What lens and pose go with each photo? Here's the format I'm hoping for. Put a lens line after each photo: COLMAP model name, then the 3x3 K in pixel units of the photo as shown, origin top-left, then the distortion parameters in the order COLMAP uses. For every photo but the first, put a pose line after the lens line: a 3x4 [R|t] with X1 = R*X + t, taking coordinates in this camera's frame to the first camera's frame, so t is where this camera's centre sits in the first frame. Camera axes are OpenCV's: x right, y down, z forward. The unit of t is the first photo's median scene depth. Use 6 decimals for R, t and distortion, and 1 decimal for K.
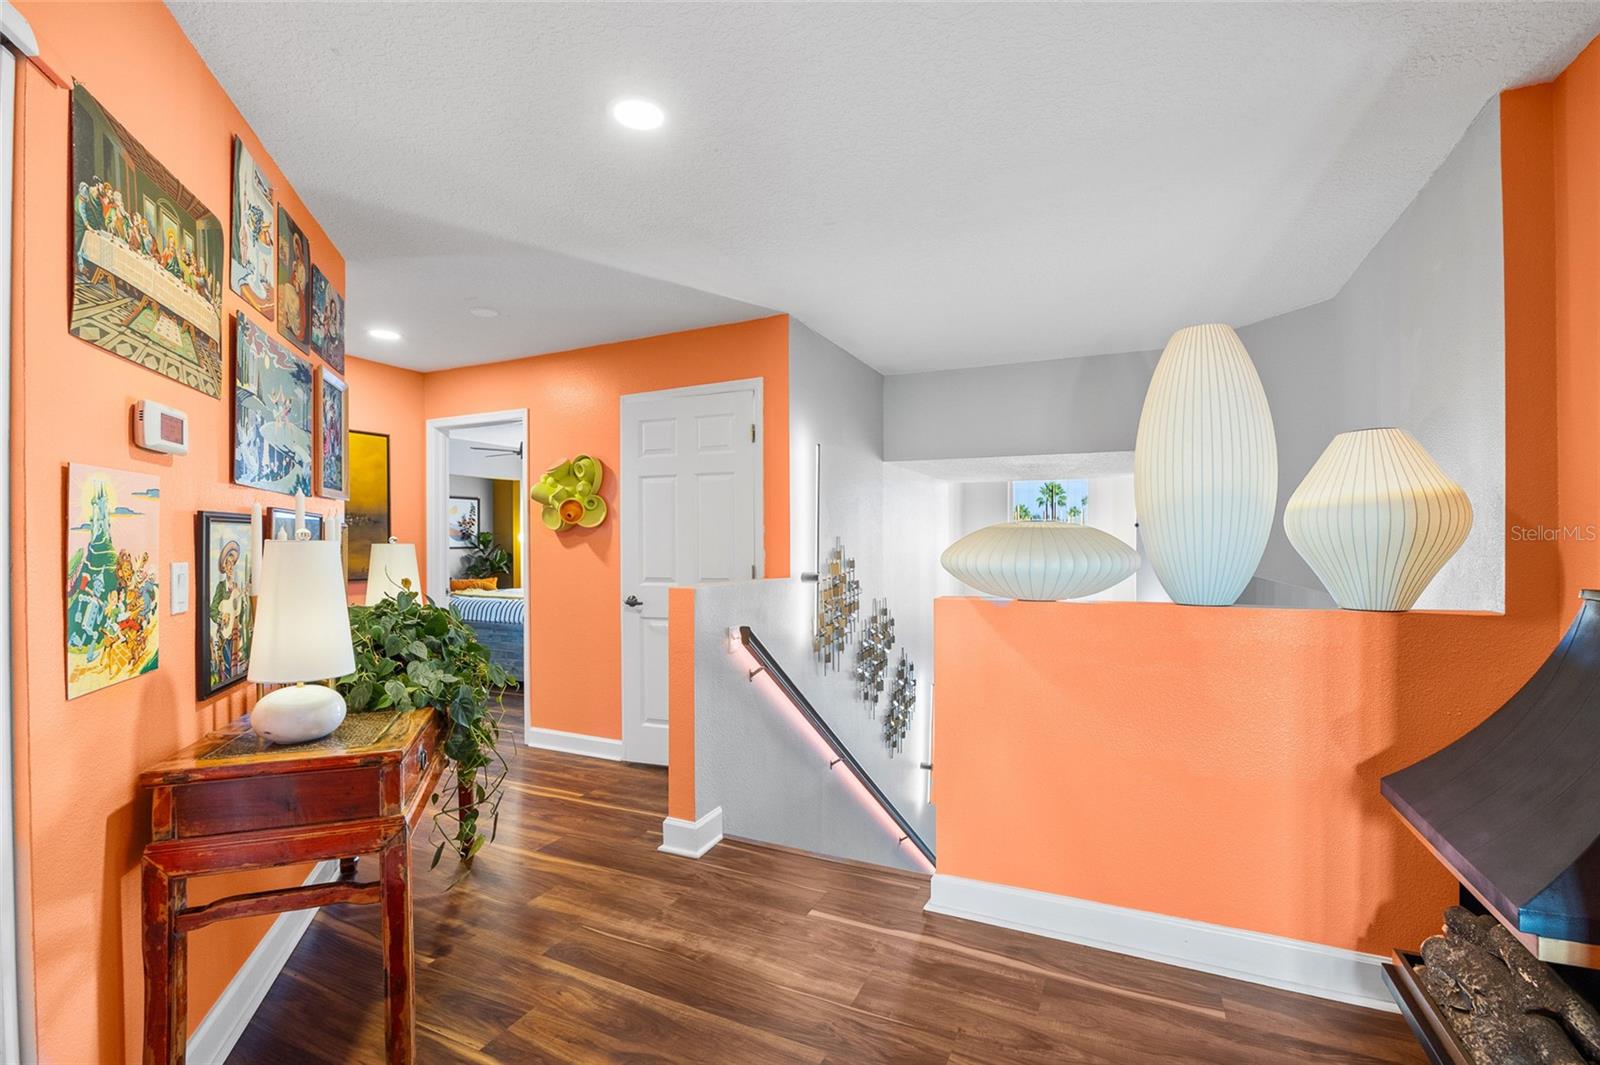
lens RADIAL K [[717.0, 0, 806.9], [0, 717.0, 543.1], [0, 0, 1]] dist [-0.011905, -0.000156]
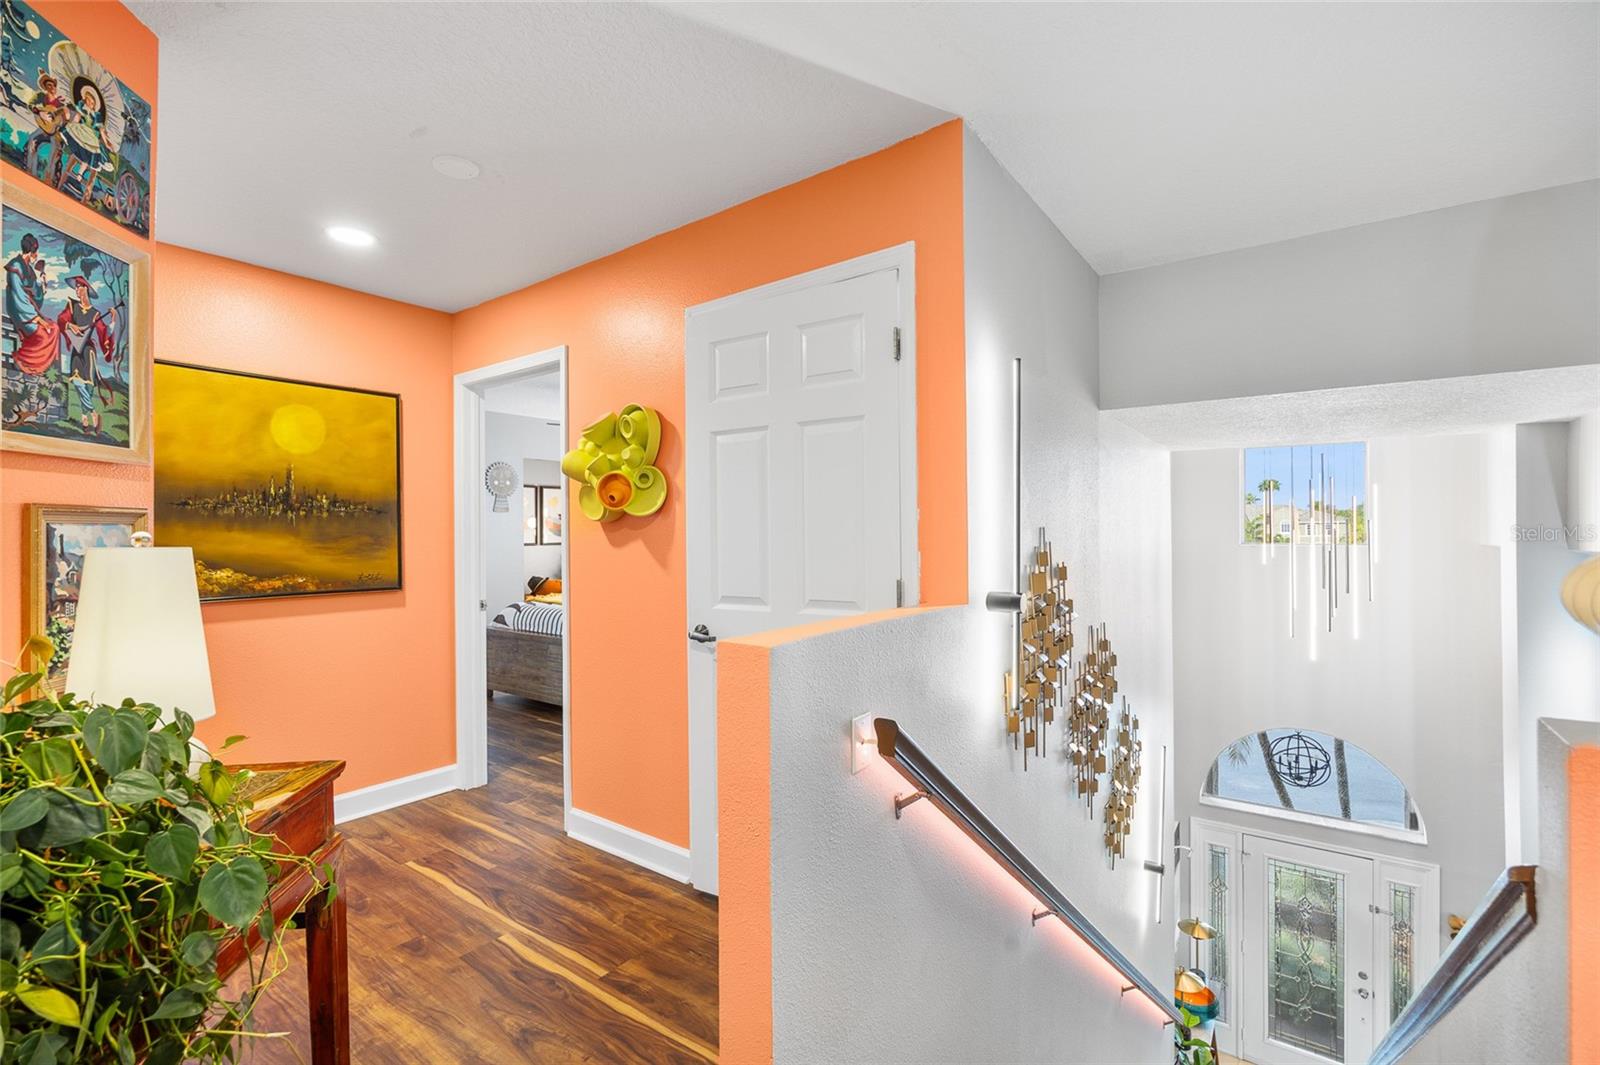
lens RADIAL K [[717.0, 0, 794.3], [0, 717.0, 532.1], [0, 0, 1]] dist [-0.011905, -0.000156]
pose [[0.978258, -0.005793, -0.207311, -0.034410], [0.004673, 0.999972, -0.005894, -0.002696], [0.207340, 0.004797, 0.978257, 0.389160]]
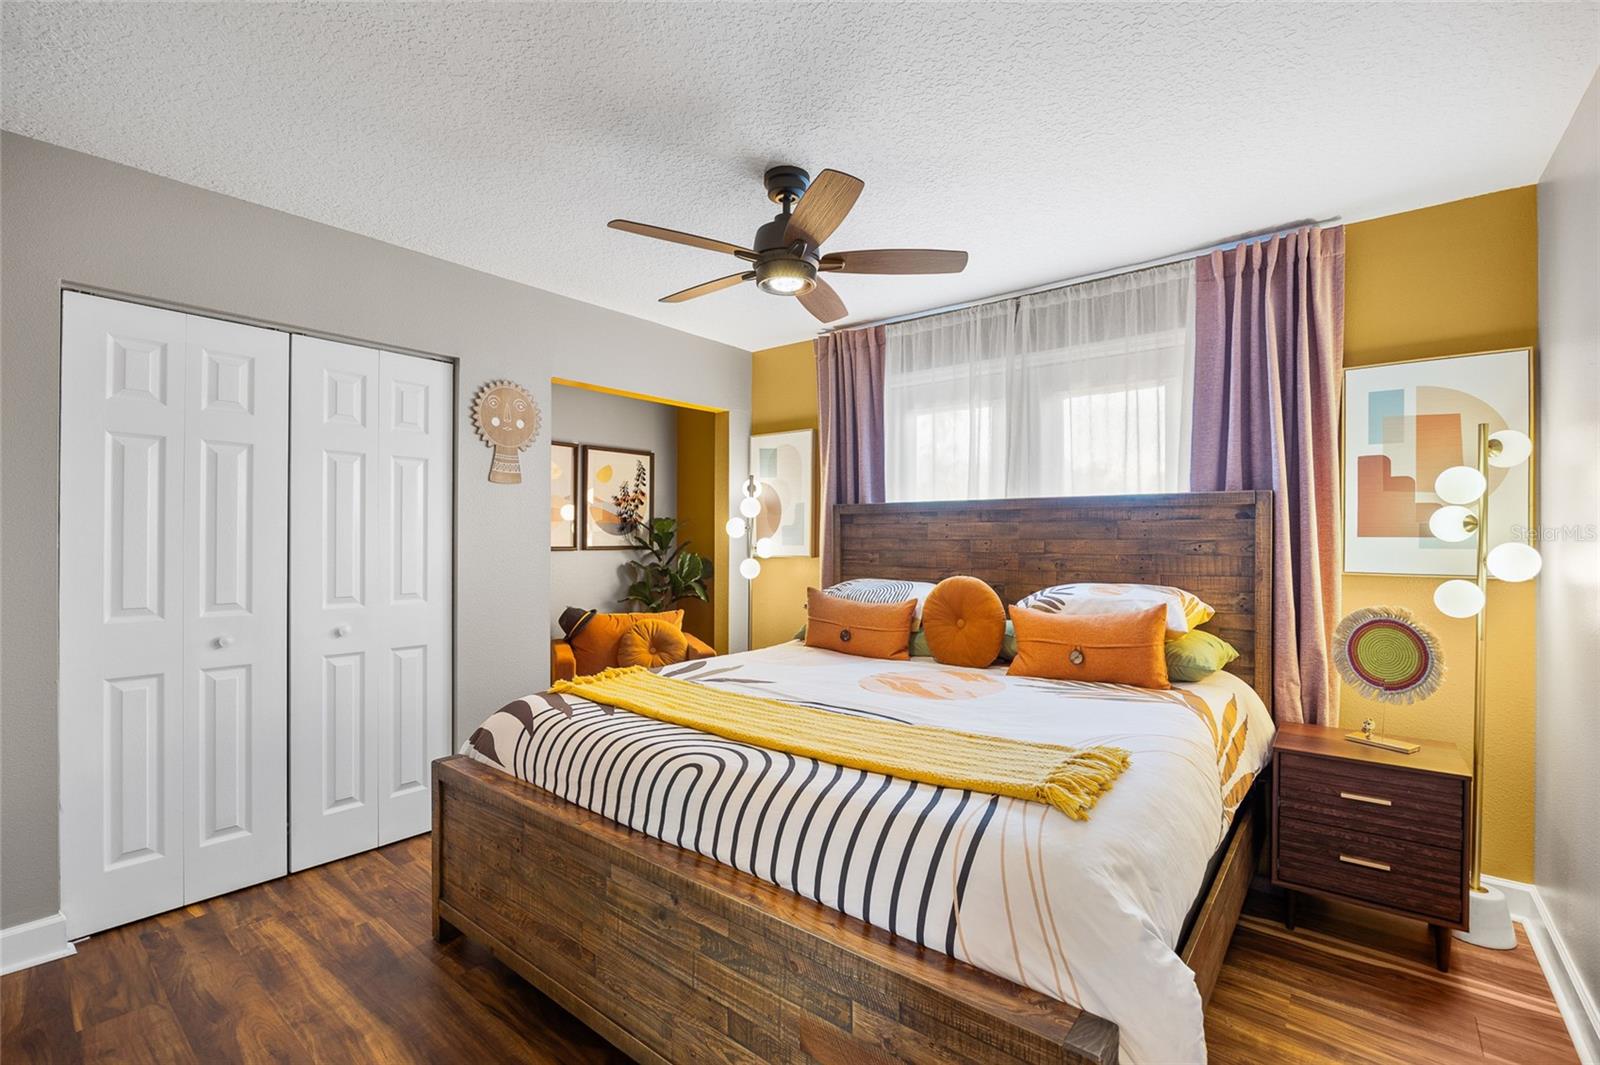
lens RADIAL K [[717.0, 0, 792.6], [0, 717.0, 540.3], [0, 0, 1]] dist [-0.011905, -0.000156]
pose [[0.966702, 0.009330, -0.255735, -0.478068], [-0.009077, 0.999956, 0.002168, -0.002234], [0.255744, 0.000226, 0.966744, 1.103350]]
